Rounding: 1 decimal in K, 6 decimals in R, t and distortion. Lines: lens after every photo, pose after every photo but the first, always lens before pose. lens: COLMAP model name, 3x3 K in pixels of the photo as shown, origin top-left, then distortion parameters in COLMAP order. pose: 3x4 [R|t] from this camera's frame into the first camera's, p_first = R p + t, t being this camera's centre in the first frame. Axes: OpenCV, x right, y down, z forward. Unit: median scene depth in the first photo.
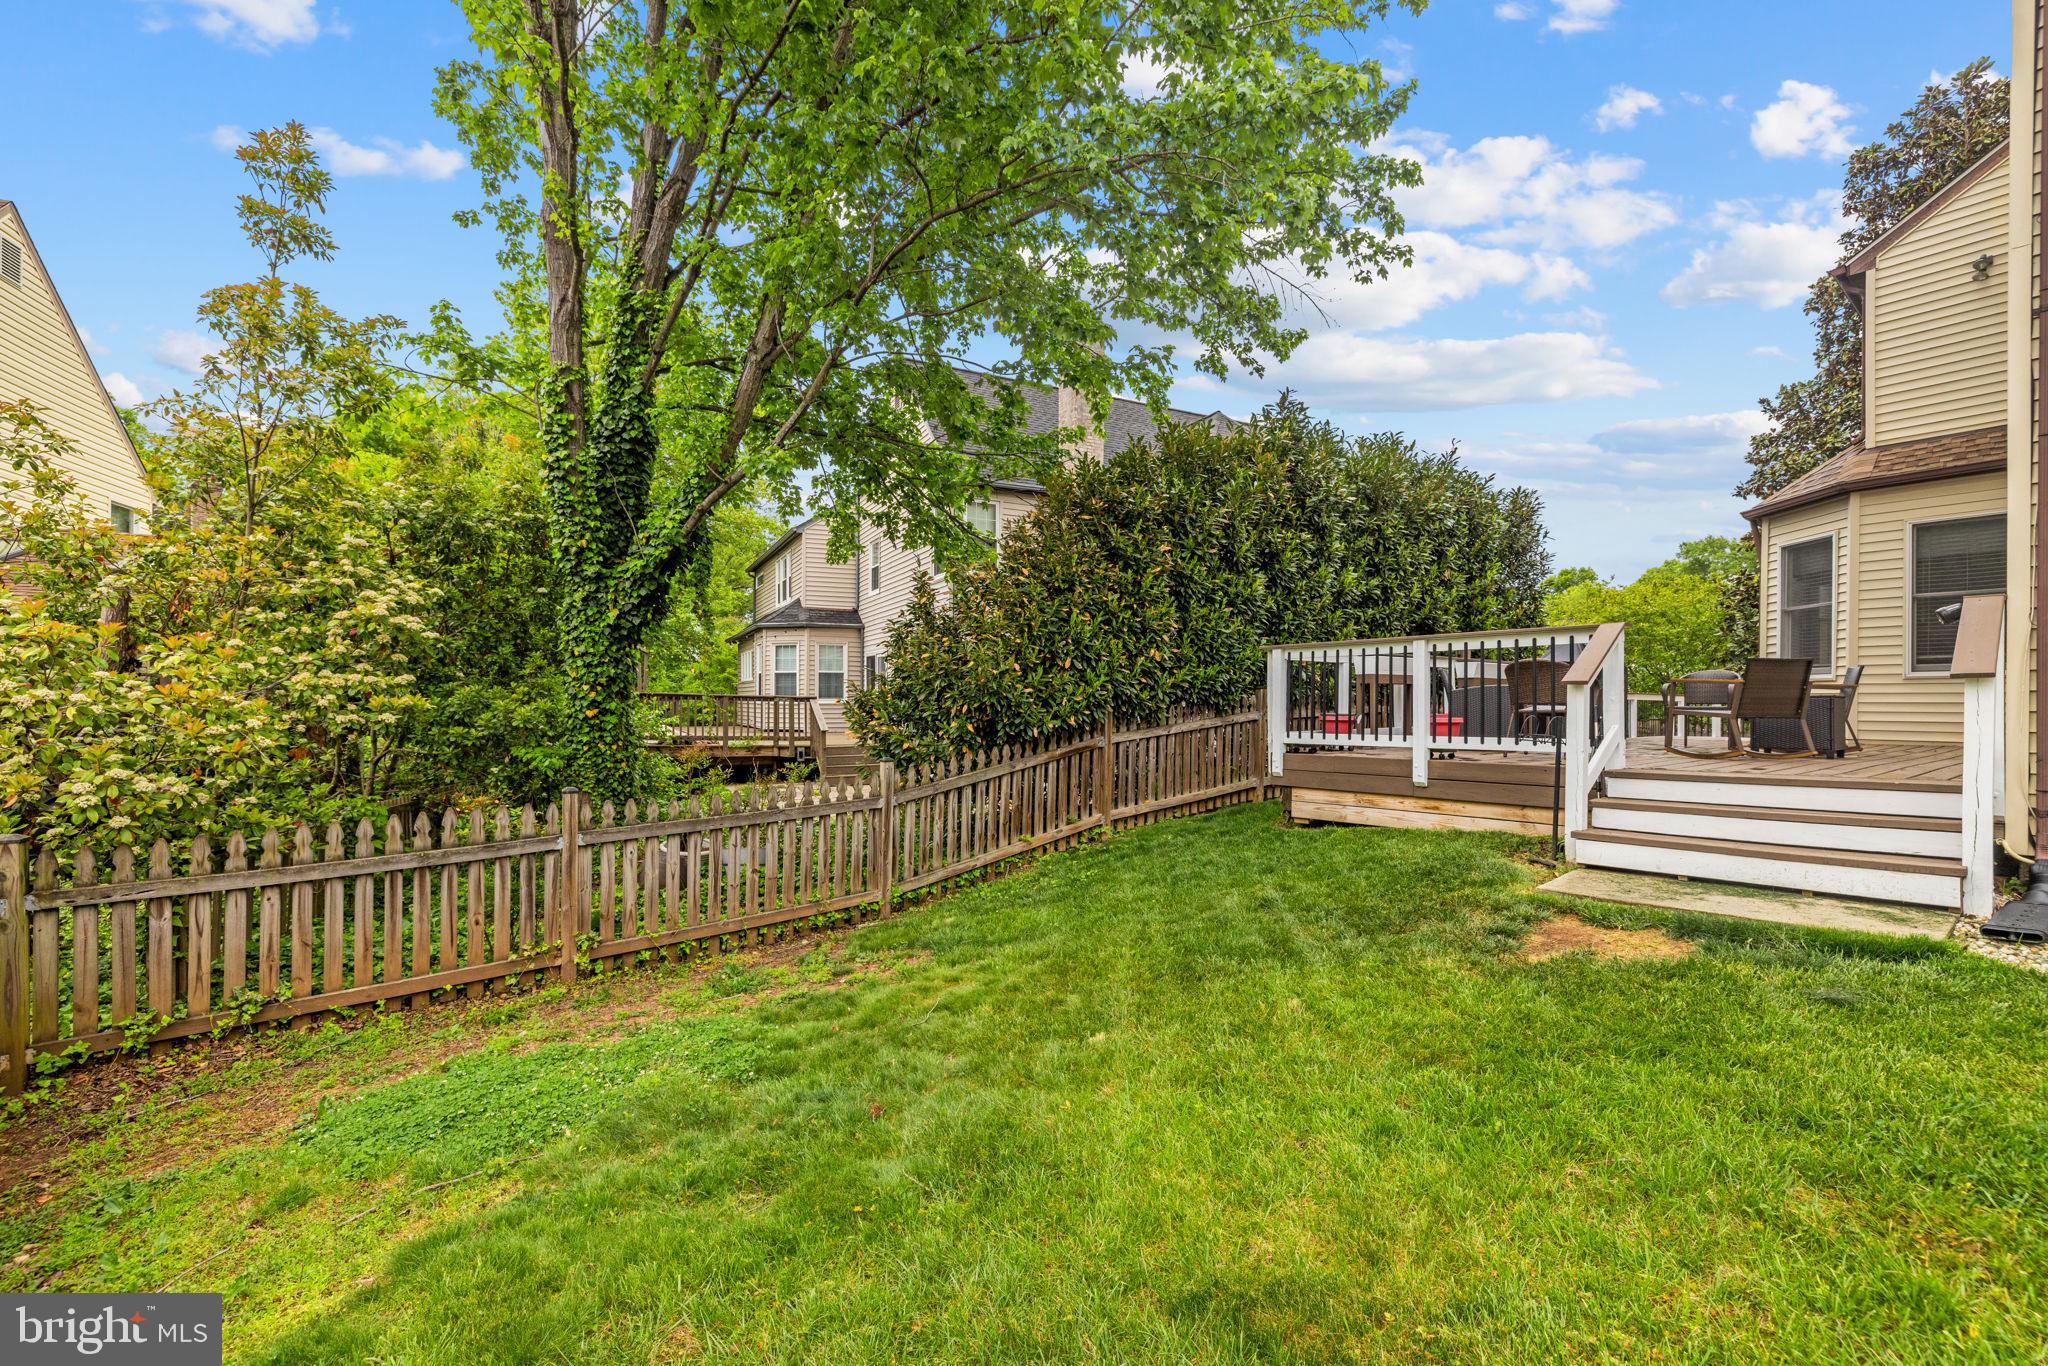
lens RADIAL K [[881.9, 0, 1017.1], [0, 881.9, 689.9], [0, 0, 1]] dist [-0.001114, -0.000309]
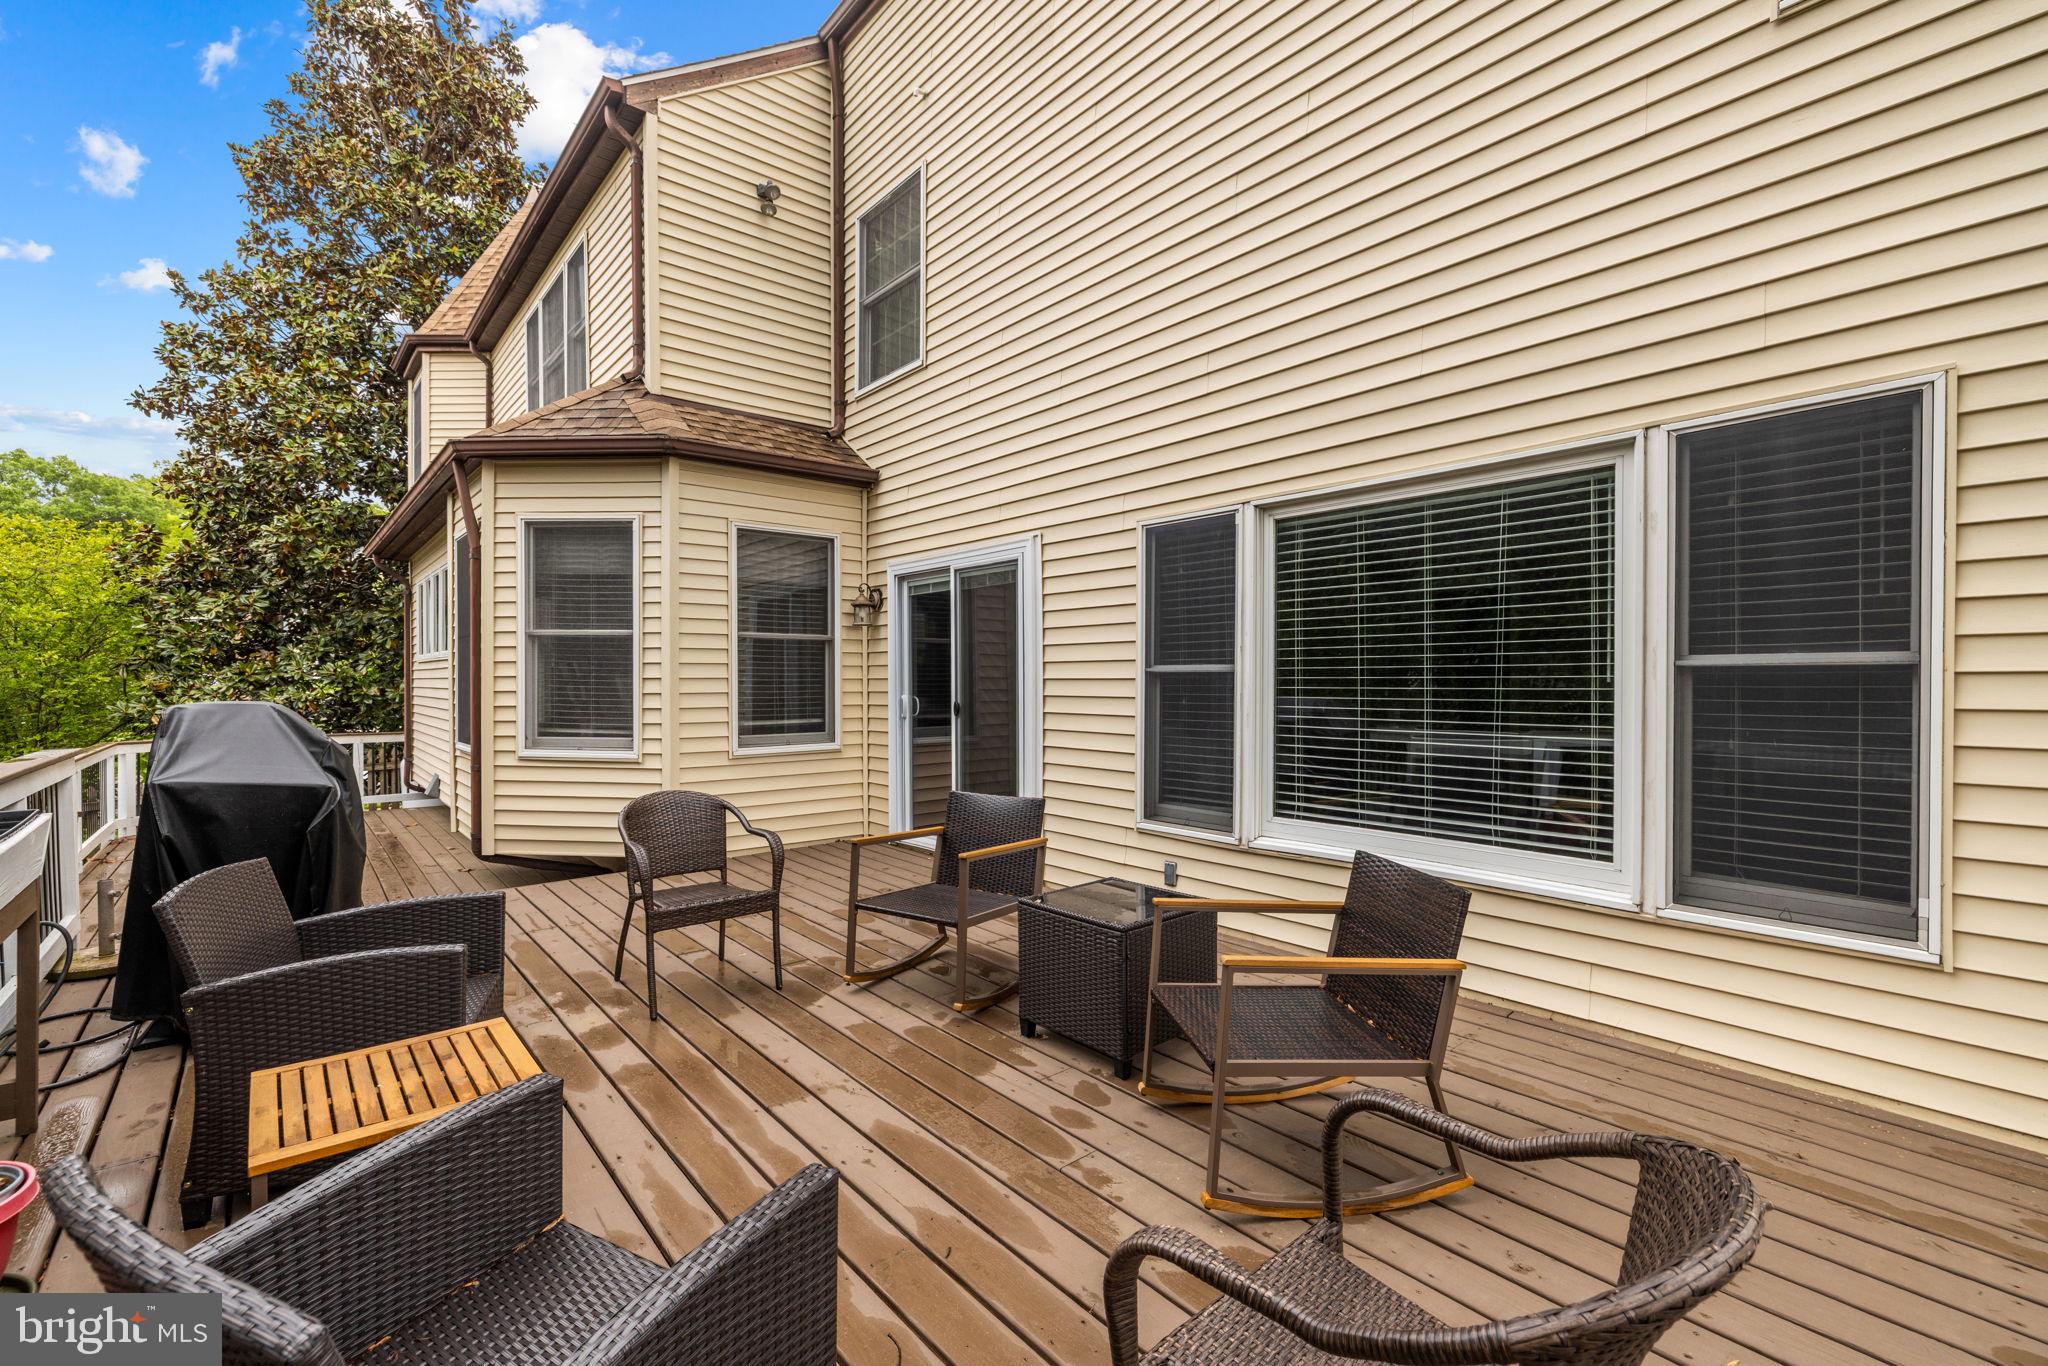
lens RADIAL K [[881.9, 0, 1017.1], [0, 881.9, 689.9], [0, 0, 1]] dist [-0.001114, -0.000309]
pose [[-0.029119, -0.017601, 0.999421, 0.311419], [-0.016873, 0.999711, 0.017114, -0.072976], [-0.999434, -0.016365, -0.029407, 0.742555]]
